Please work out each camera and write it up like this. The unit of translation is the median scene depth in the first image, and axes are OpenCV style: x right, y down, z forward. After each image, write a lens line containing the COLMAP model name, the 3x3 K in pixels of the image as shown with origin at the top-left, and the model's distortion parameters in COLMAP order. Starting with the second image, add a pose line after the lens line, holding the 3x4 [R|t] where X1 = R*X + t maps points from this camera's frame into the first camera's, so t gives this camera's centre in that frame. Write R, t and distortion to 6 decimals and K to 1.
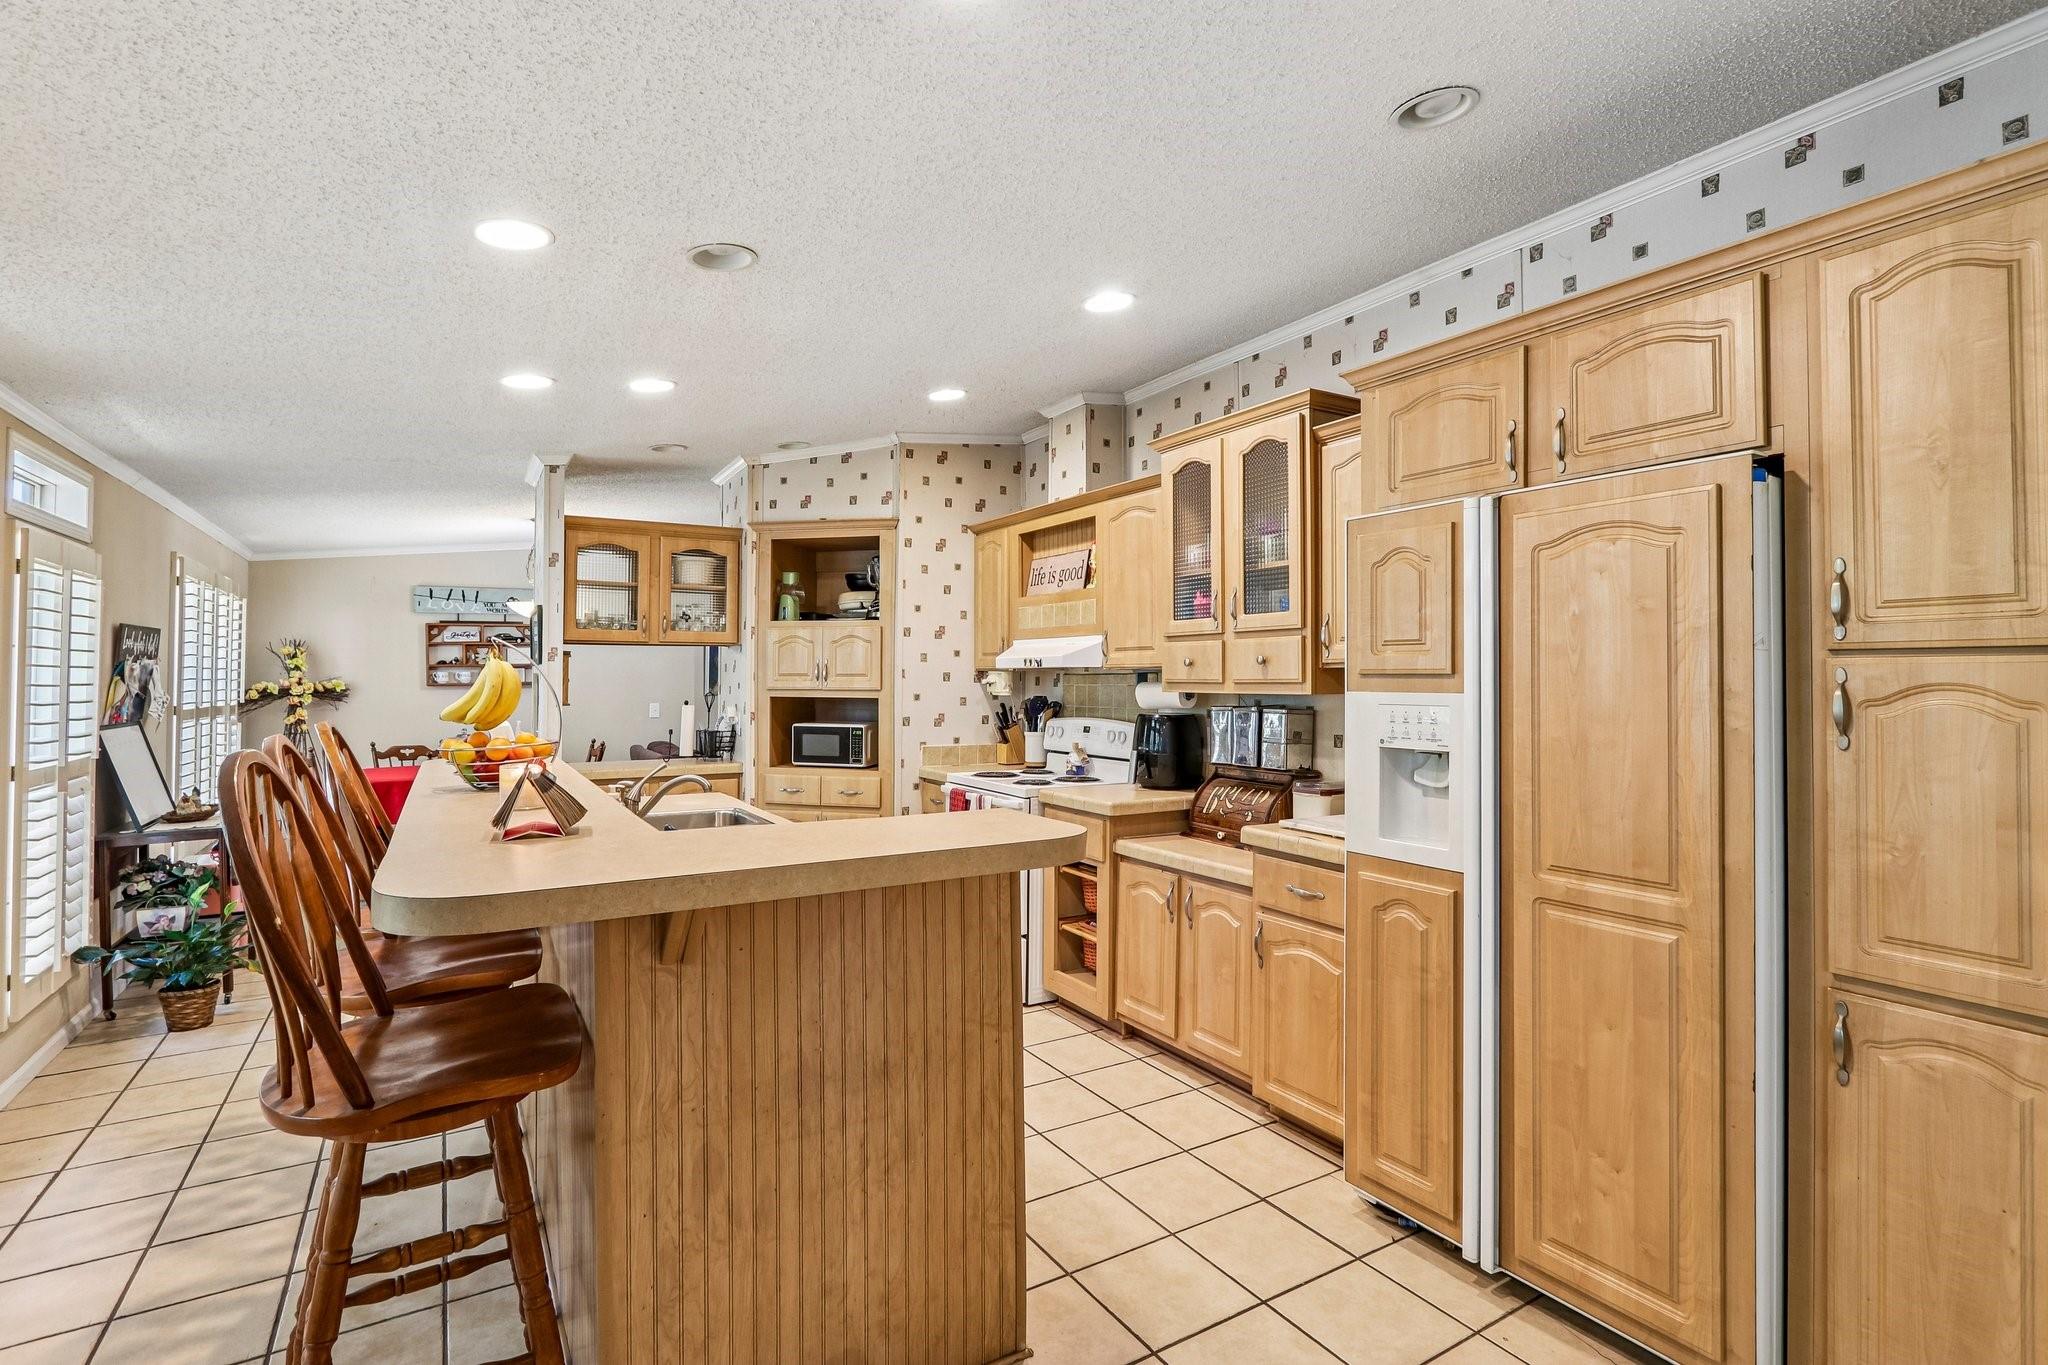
lens RADIAL K [[958.6, 0, 1024.8], [0, 958.6, 645.4], [0, 0, 1]] dist [0.000985, 0.000151]
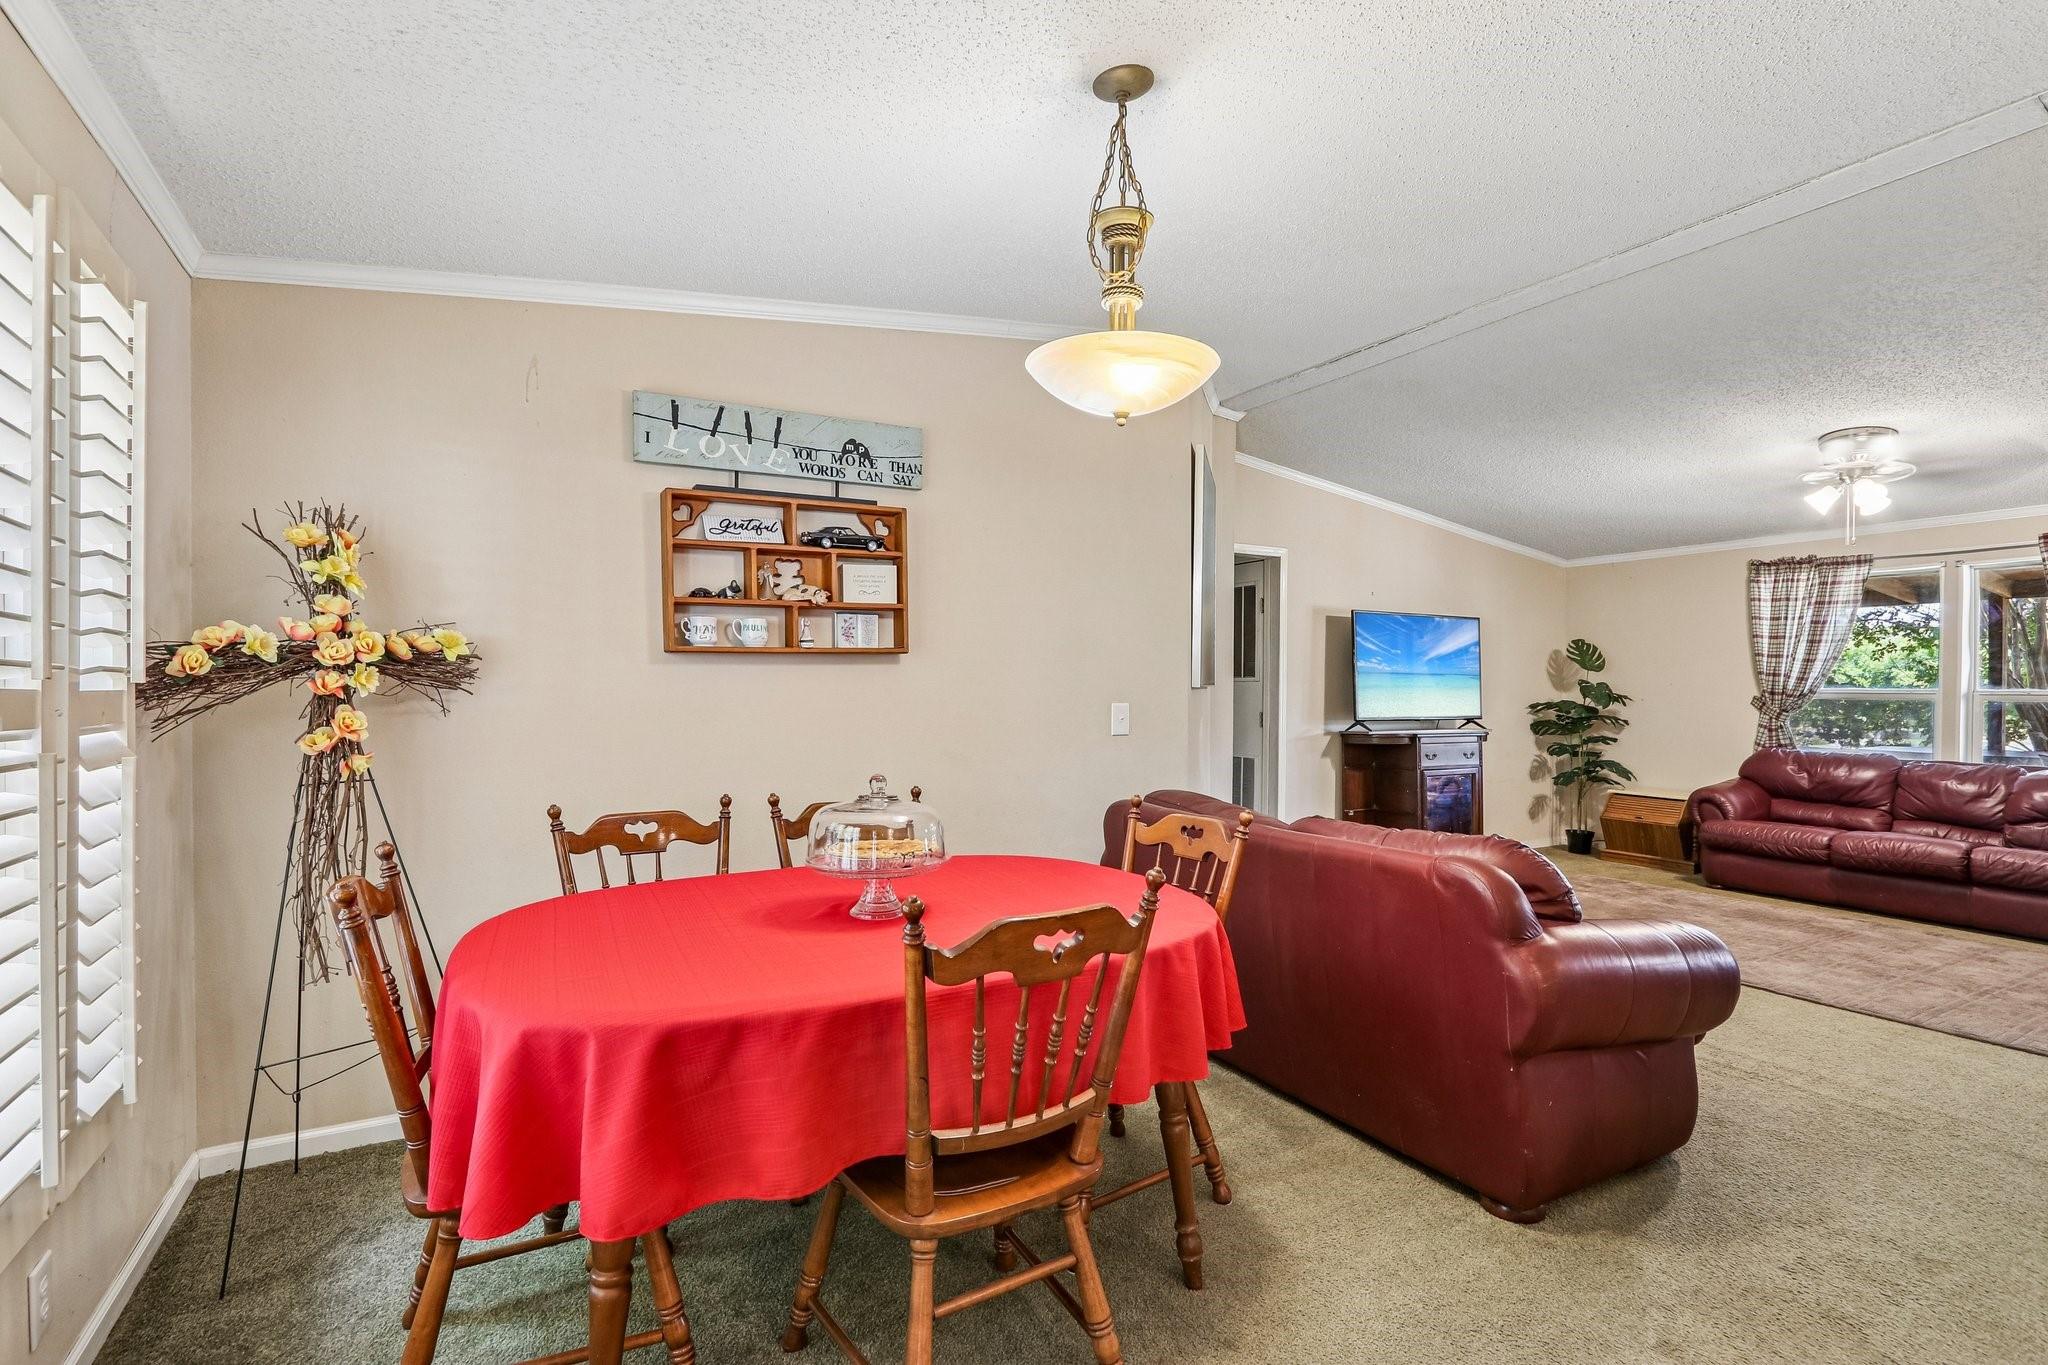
lens RADIAL K [[934.0, 0, 1024.0], [0, 934.0, 682.5], [0, 0, 1]] dist [-0.000787, -0.000134]
pose [[0.999777, 0.003164, -0.020899, -0.498424], [-0.002603, 0.999636, 0.026855, 0.046455], [0.020976, -0.026794, 0.999421, 0.661548]]
